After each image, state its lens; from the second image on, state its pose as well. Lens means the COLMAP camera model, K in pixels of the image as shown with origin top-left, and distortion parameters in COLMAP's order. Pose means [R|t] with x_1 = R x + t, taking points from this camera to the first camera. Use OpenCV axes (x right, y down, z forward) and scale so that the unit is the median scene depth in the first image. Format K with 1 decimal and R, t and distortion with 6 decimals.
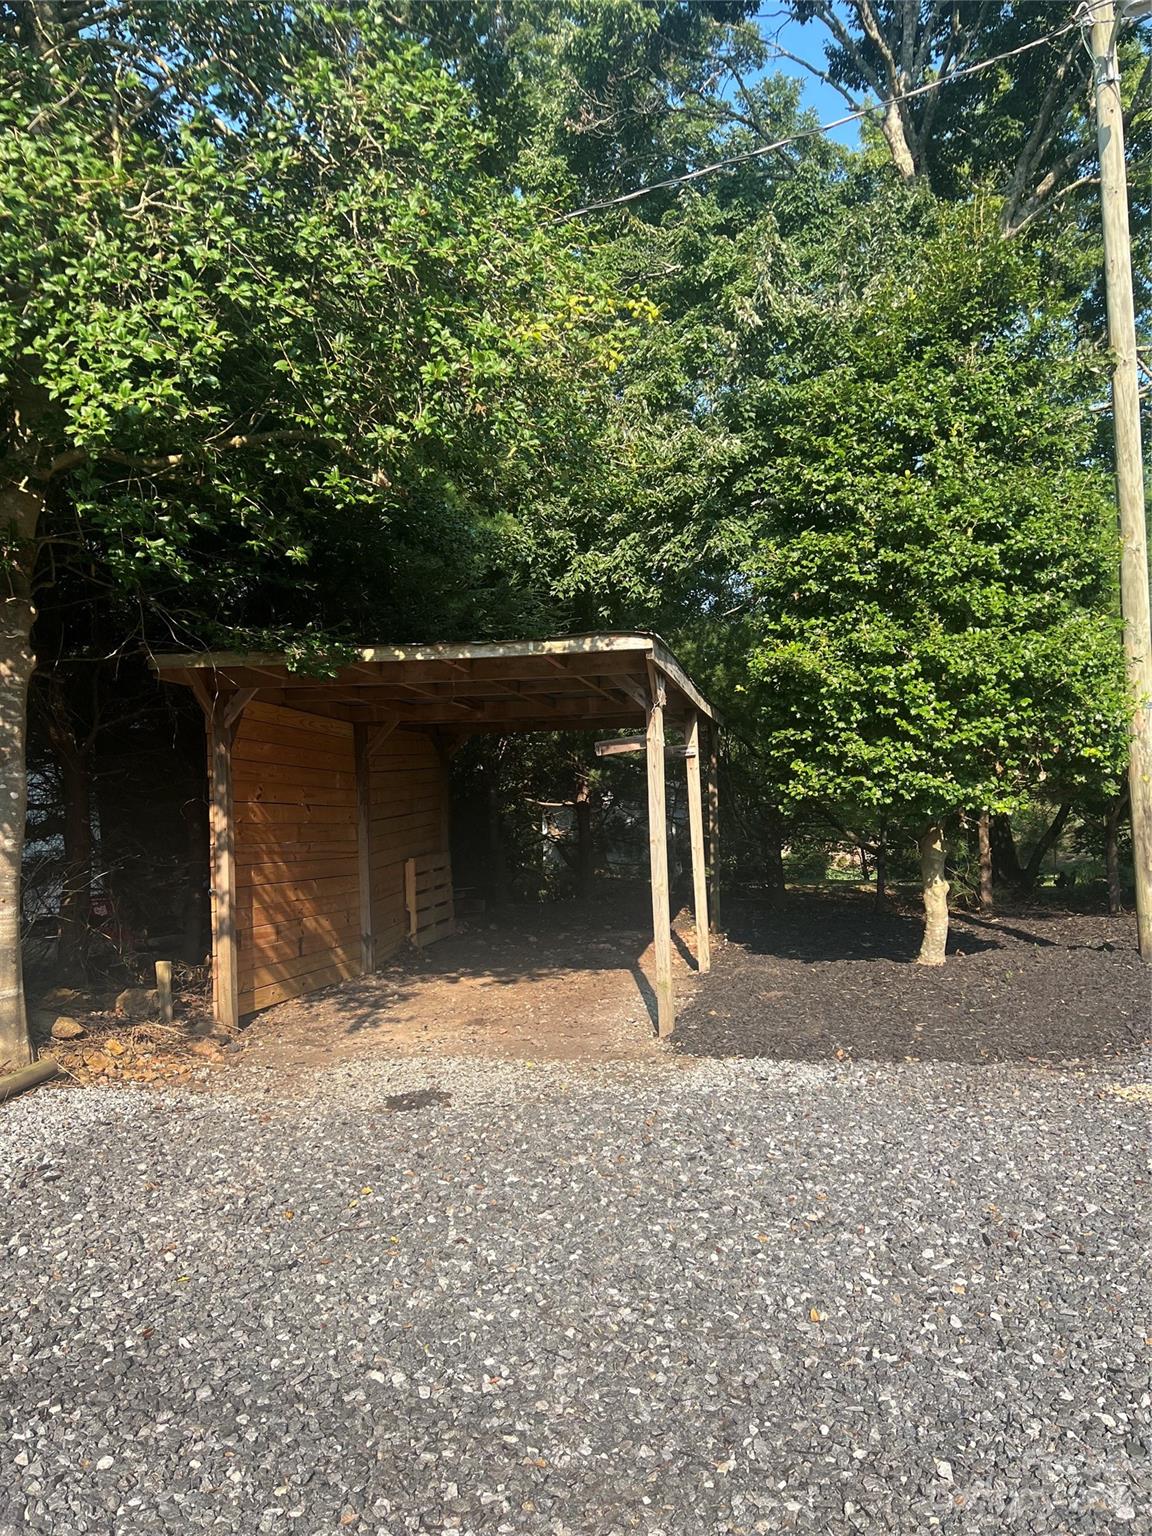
lens RADIAL K [[1140.5, 0, 573.4], [0, 1140.5, 785.4], [0, 0, 1]] dist [0.057280, -0.068480]
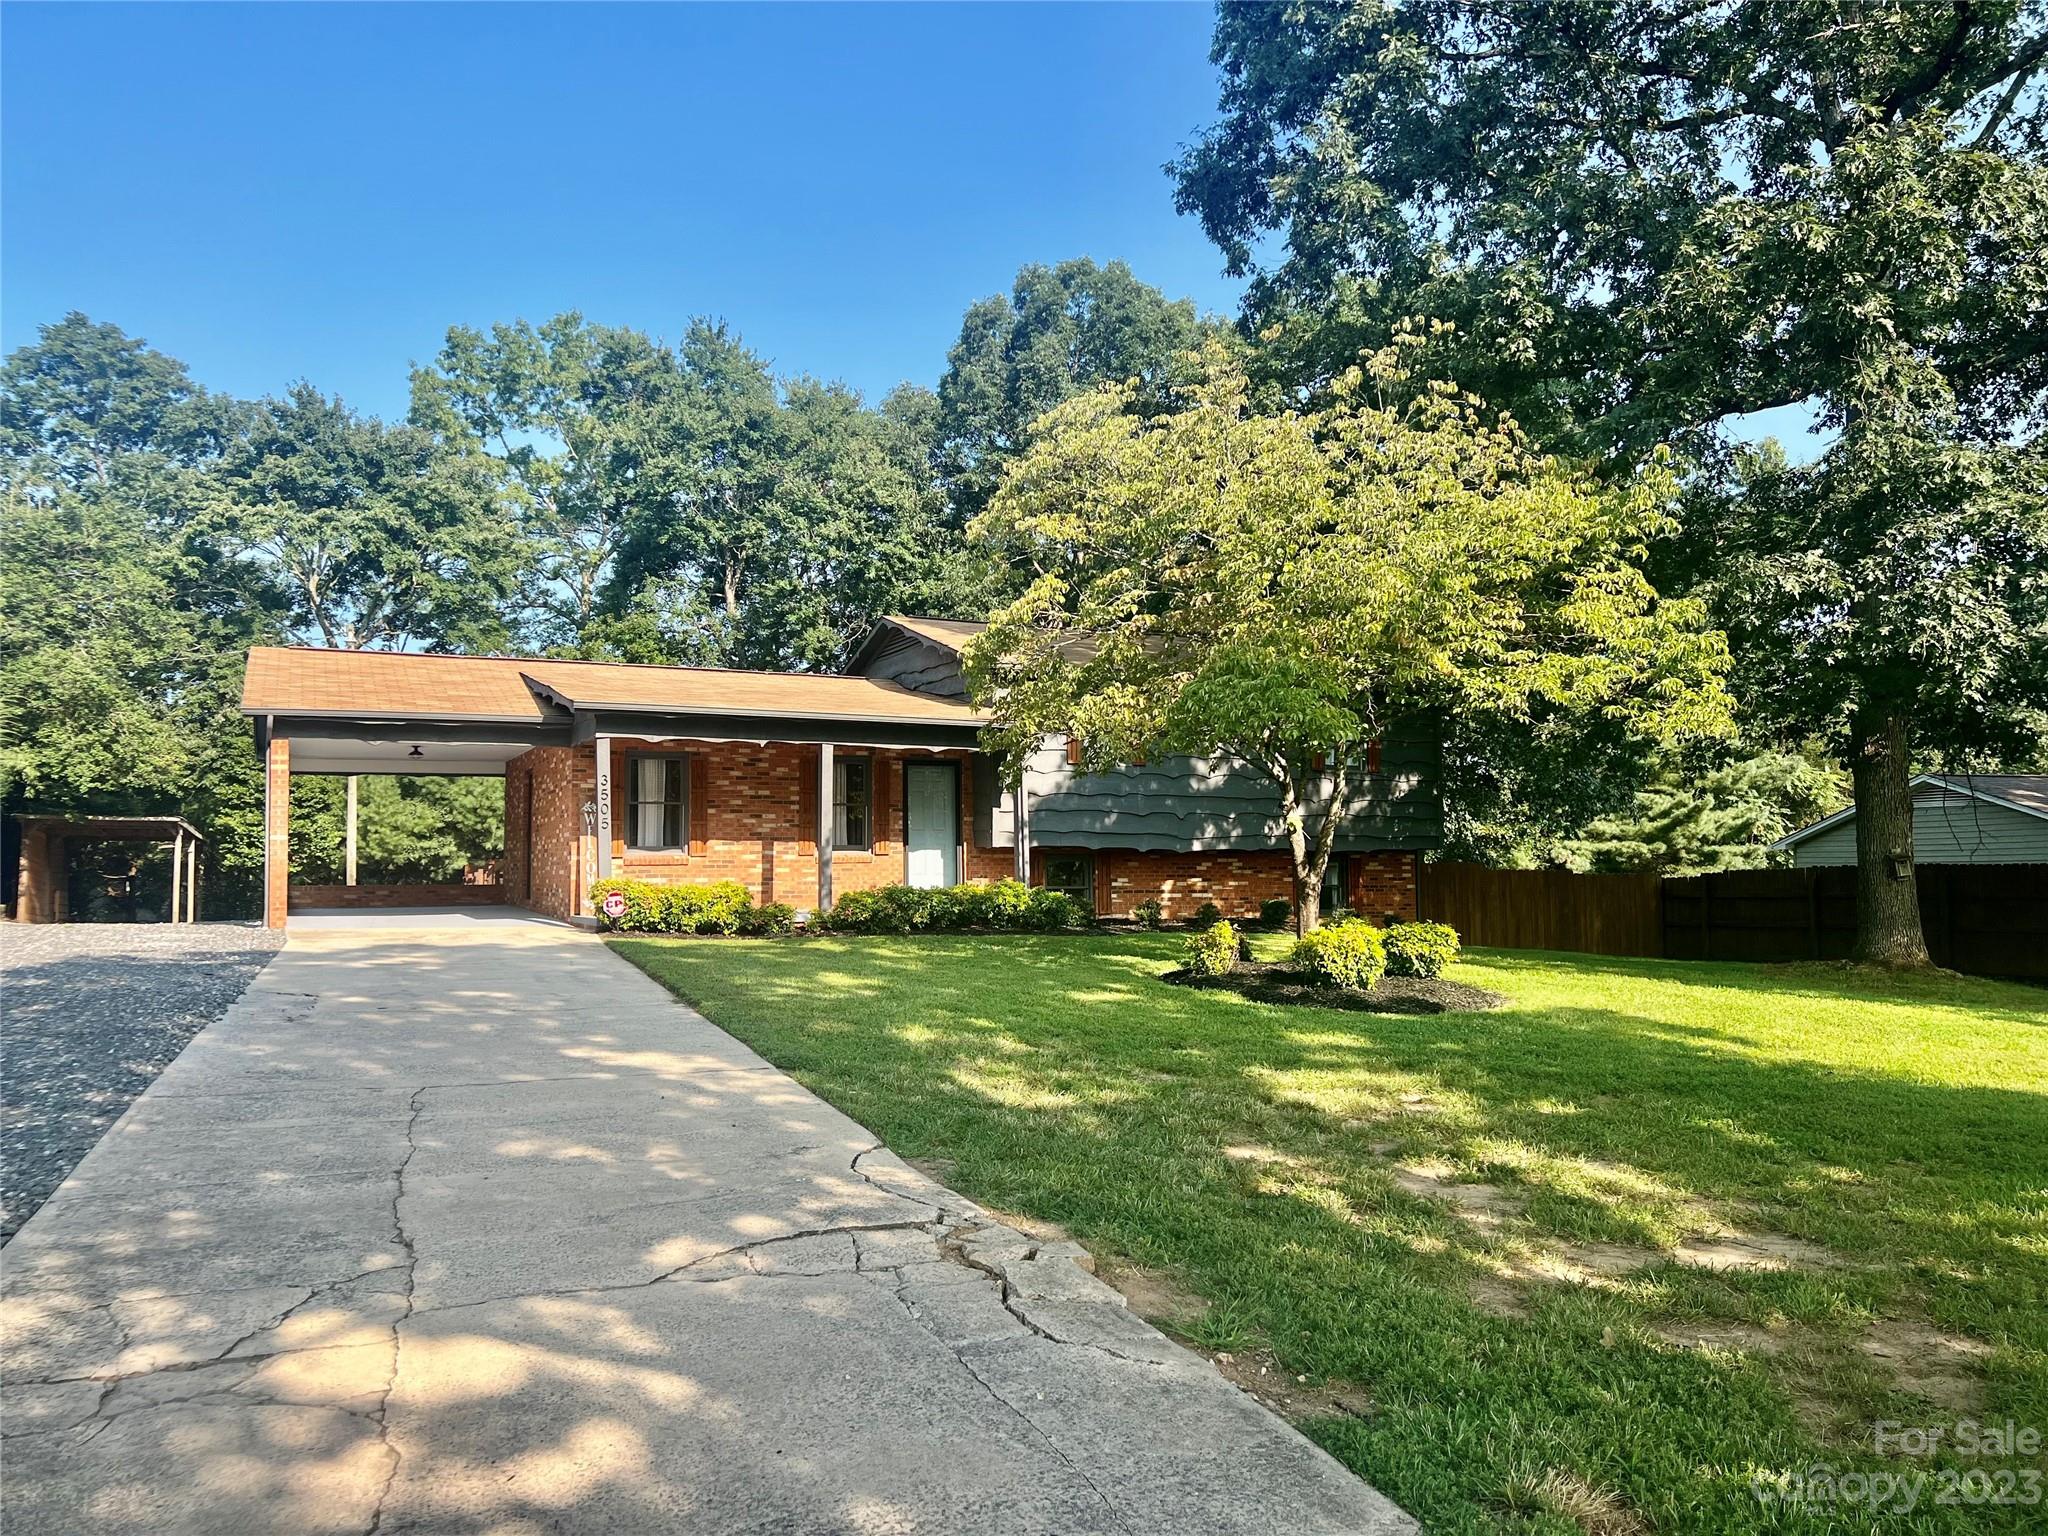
lens RADIAL K [[1520.7, 0, 1032.1], [0, 1520.7, 770.9], [0, 0, 1]] dist [0.057280, -0.068480]
pose [[0.833986, 0.078817, 0.546127, -0.298025], [-0.016170, 0.992812, -0.118590, 0.225649], [-0.551548, 0.090072, 0.829266, -3.899839]]
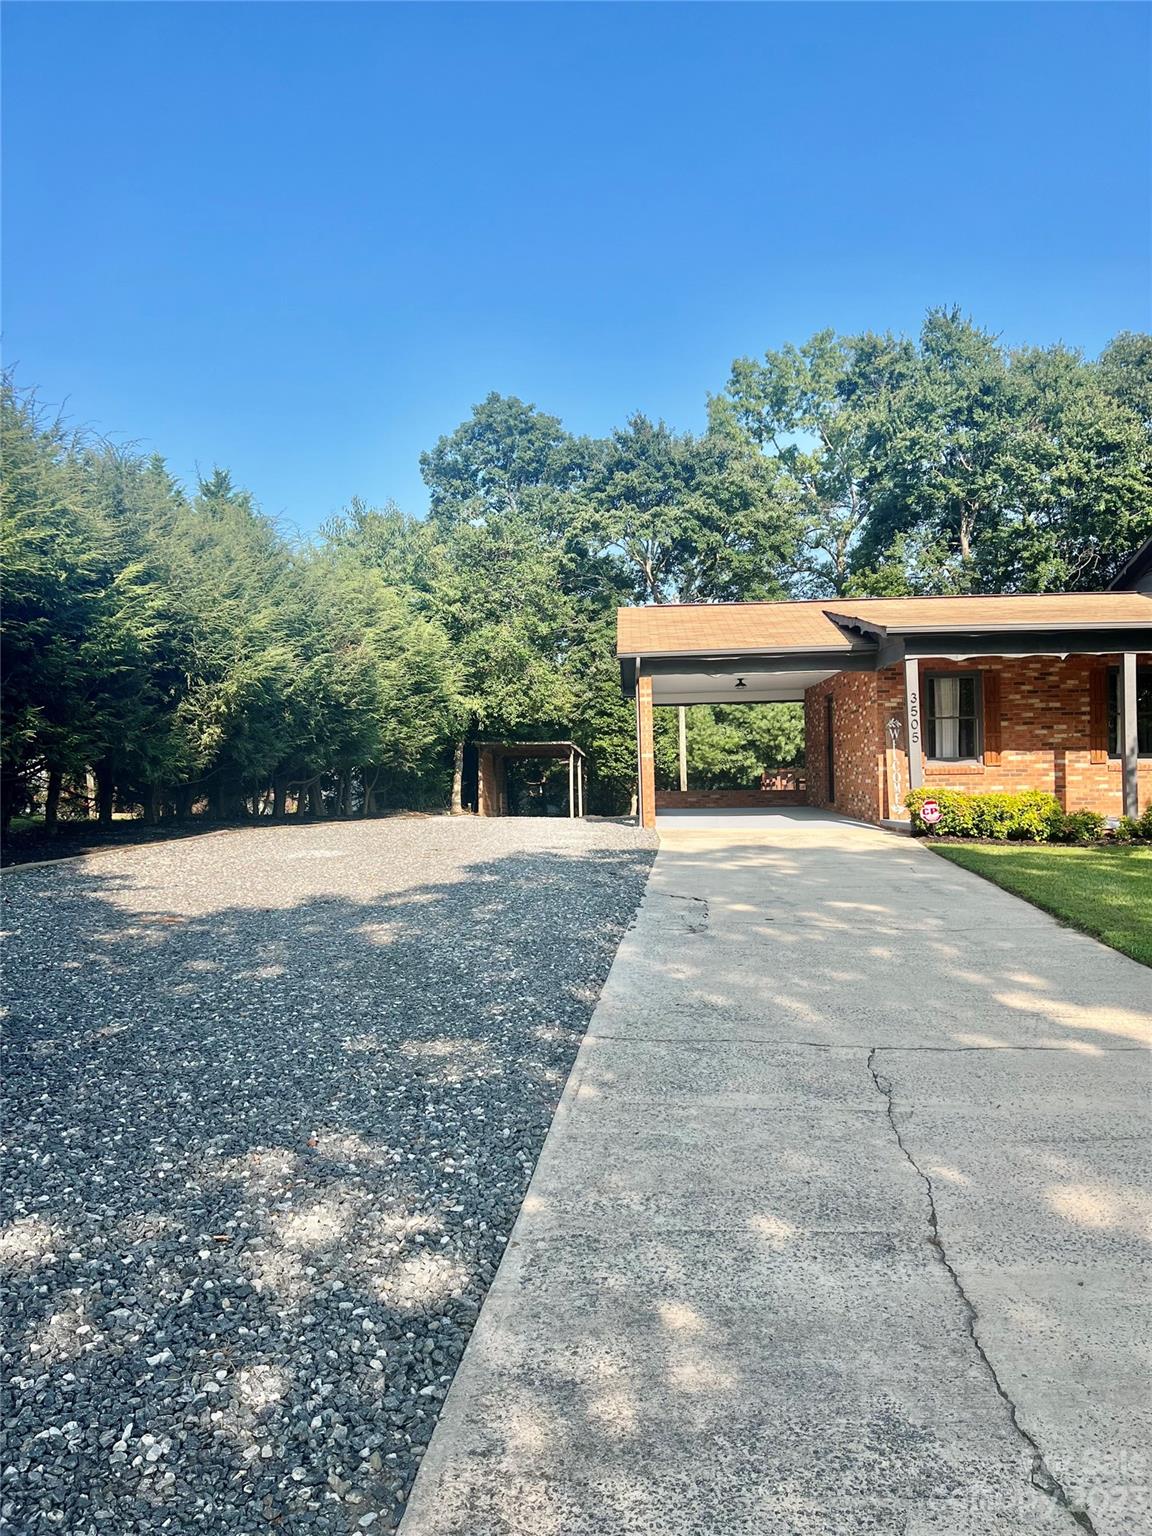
lens RADIAL K [[1154.7, 0, 595.3], [0, 1154.7, 769.0], [0, 0, 1]] dist [0.031165, -0.001281]
pose [[0.994295, 0.032463, 0.101603, -0.291809], [-0.027823, 0.998519, -0.046753, 0.201290], [-0.102970, 0.043660, 0.993726, -3.529059]]
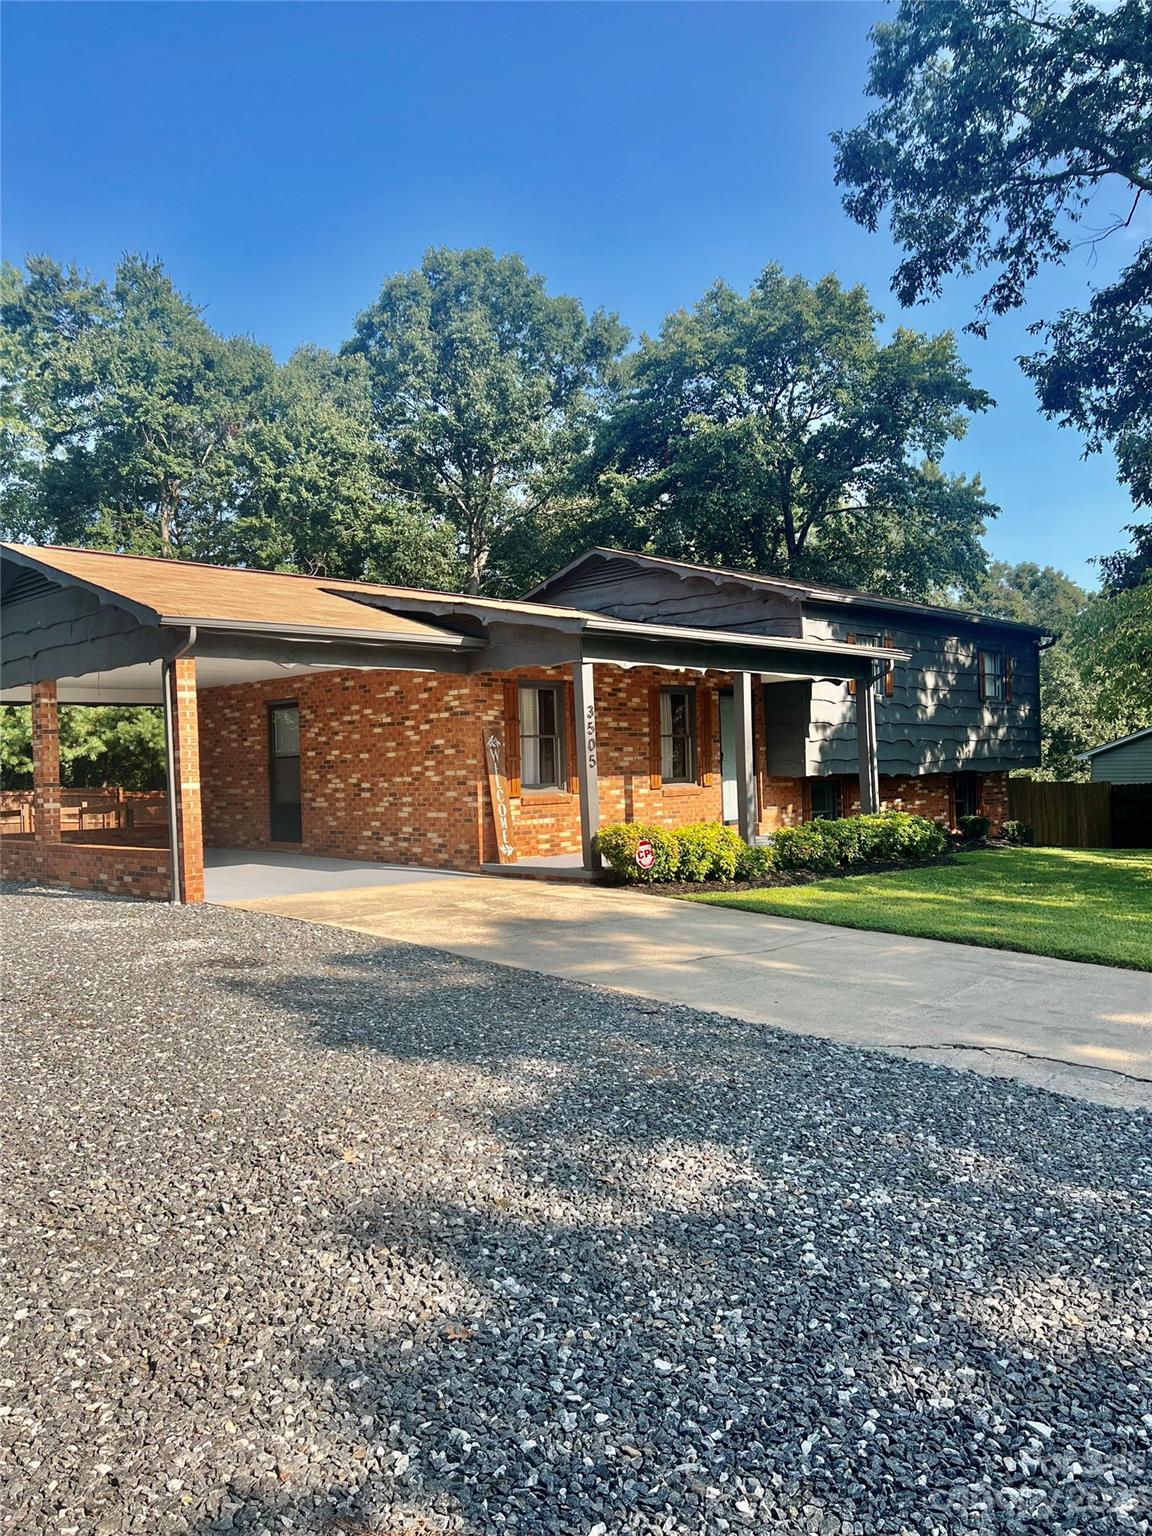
lens RADIAL K [[1140.5, 0, 573.4], [0, 1140.5, 785.4], [0, 0, 1]] dist [0.057280, -0.068480]
pose [[0.605347, 0.021610, 0.795668, -0.726984], [0.021203, 0.998839, -0.043260, 0.149201], [-0.795679, 0.043058, 0.604186, -2.699220]]
